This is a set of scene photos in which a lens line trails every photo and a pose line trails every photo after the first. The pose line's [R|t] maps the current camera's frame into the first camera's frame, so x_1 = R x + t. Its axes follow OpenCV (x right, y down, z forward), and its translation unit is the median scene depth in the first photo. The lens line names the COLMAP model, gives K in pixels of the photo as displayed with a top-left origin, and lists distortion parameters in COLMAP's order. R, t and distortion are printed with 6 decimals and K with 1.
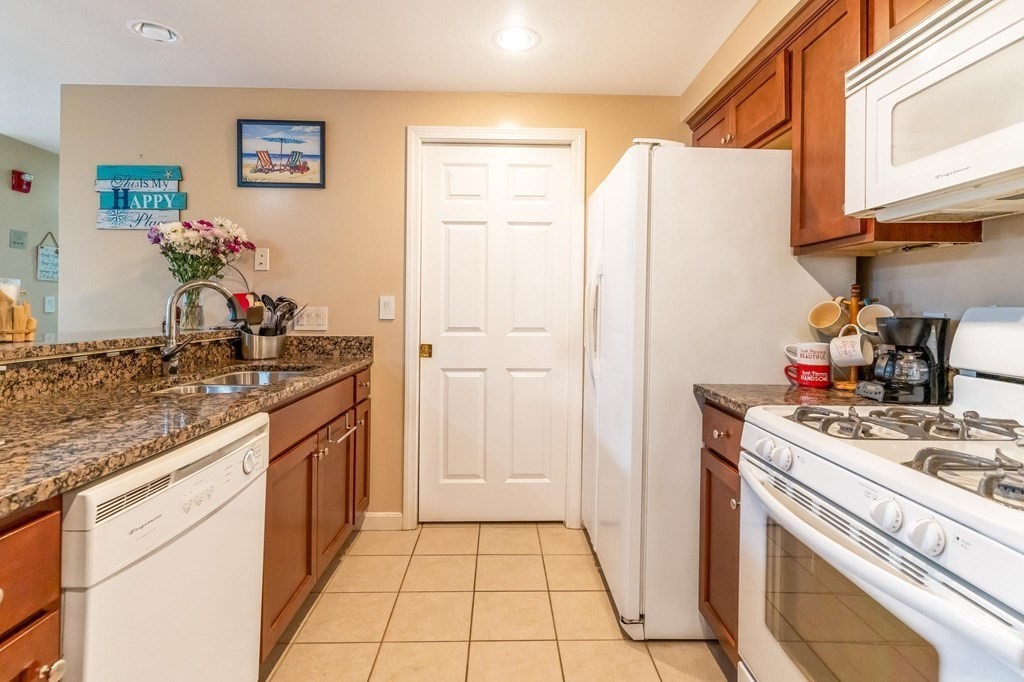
lens RADIAL K [[492.2, 0, 490.8], [0, 492.2, 306.9], [0, 0, 1]] dist [0.005735, -0.001432]
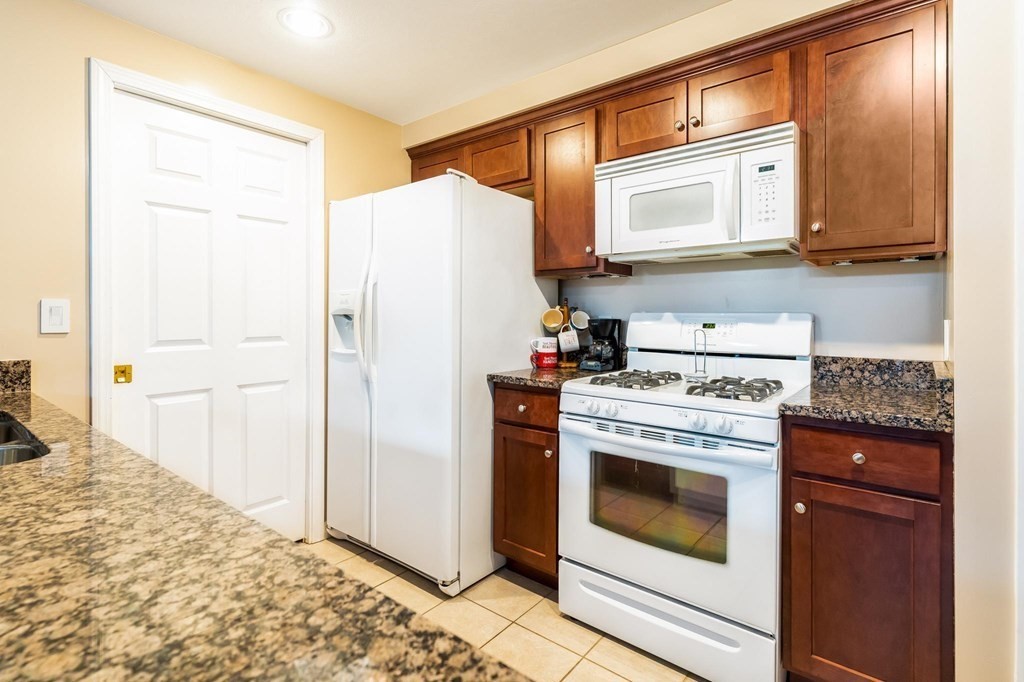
lens RADIAL K [[492.2, 0, 503.8], [0, 492.2, 316.3], [0, 0, 1]] dist [0.005735, -0.001432]
pose [[0.653051, -0.009772, 0.757251, -0.529450], [0.002690, 0.999940, 0.010584, -0.005201], [-0.757309, -0.004875, 0.653038, 0.148065]]
